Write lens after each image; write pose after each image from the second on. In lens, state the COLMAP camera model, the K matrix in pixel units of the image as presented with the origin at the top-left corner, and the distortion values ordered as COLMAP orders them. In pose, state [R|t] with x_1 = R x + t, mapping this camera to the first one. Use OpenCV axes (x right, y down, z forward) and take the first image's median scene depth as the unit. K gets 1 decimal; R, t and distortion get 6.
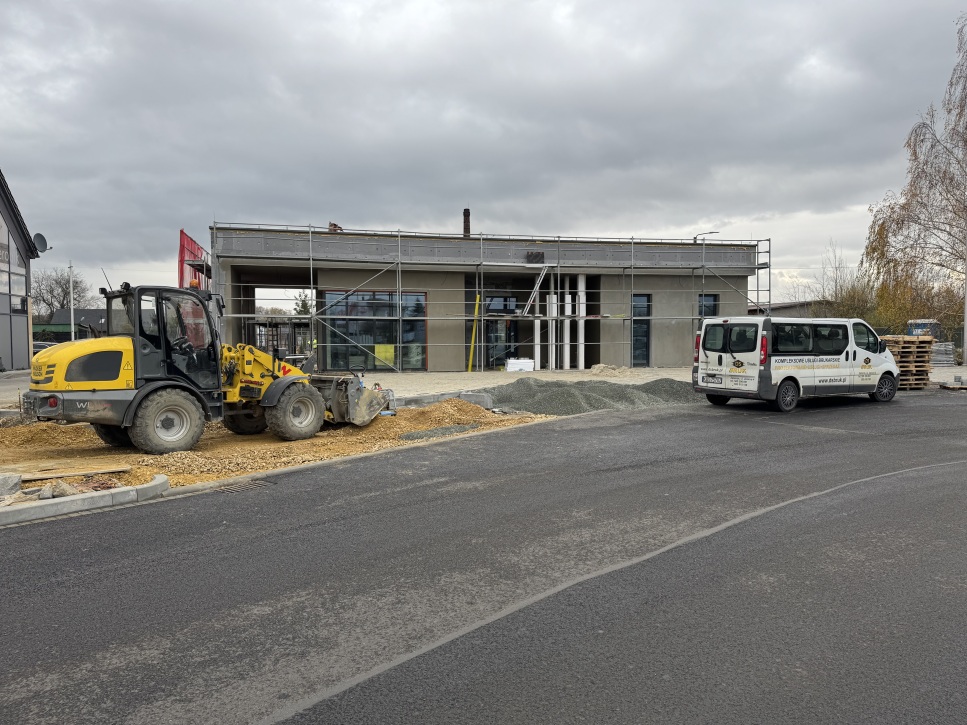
lens RADIAL K [[671.6, 0, 488.5], [0, 671.6, 366.2], [0, 0, 1]] dist [0.044790, -0.048353]
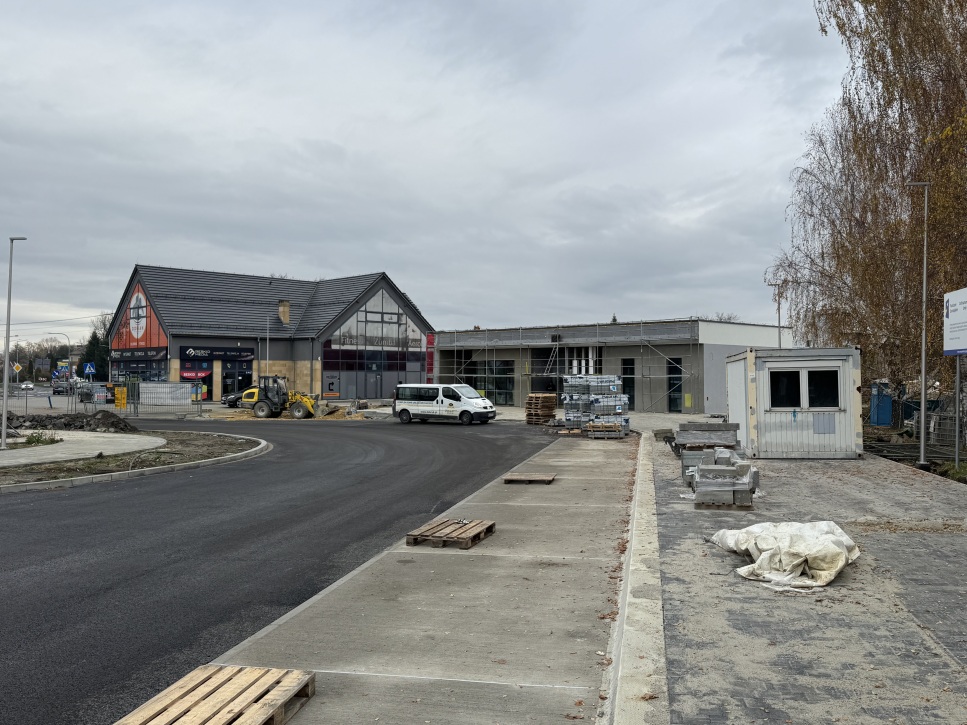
lens RADIAL K [[831.0, 0, 485.7], [0, 831.0, 360.5], [0, 0, 1]] dist [0.083440, 0.000639]
pose [[0.513253, -0.006304, -0.858214, 1.690308], [-0.039945, 0.998714, -0.031225, -0.041099], [0.857307, 0.050308, 0.512341, -0.158022]]
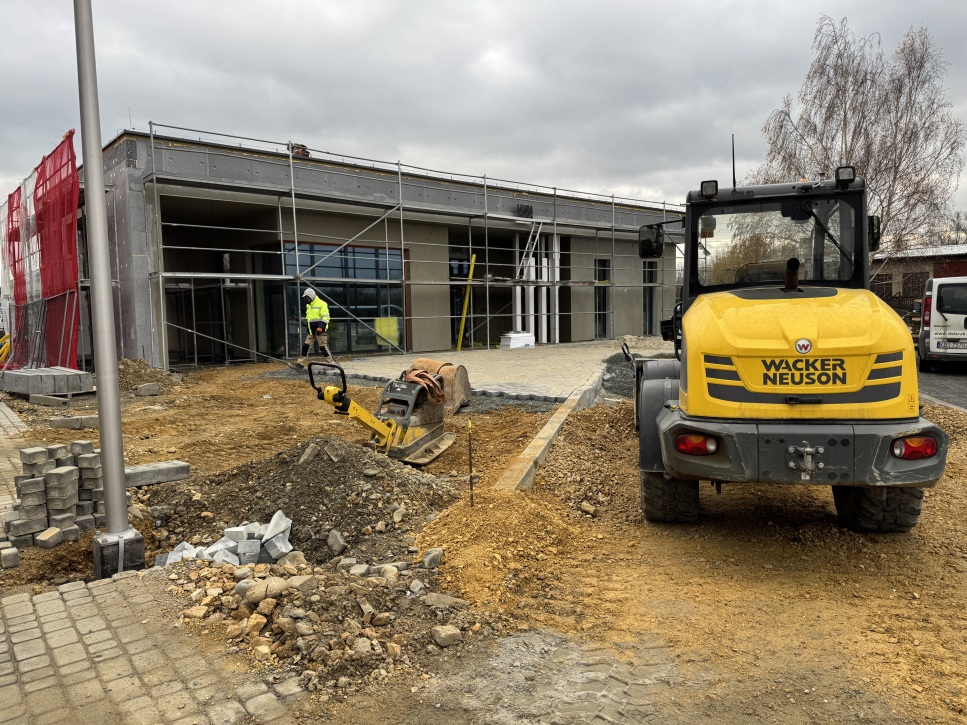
lens RADIAL K [[671.6, 0, 480.6], [0, 671.6, 363.3], [0, 0, 1]] dist [0.044790, -0.048353]
pose [[0.889658, -0.047186, 0.454183, -0.371415], [0.032726, 0.998678, 0.039649, -0.007122], [-0.455453, -0.020411, 0.890026, 0.272511]]
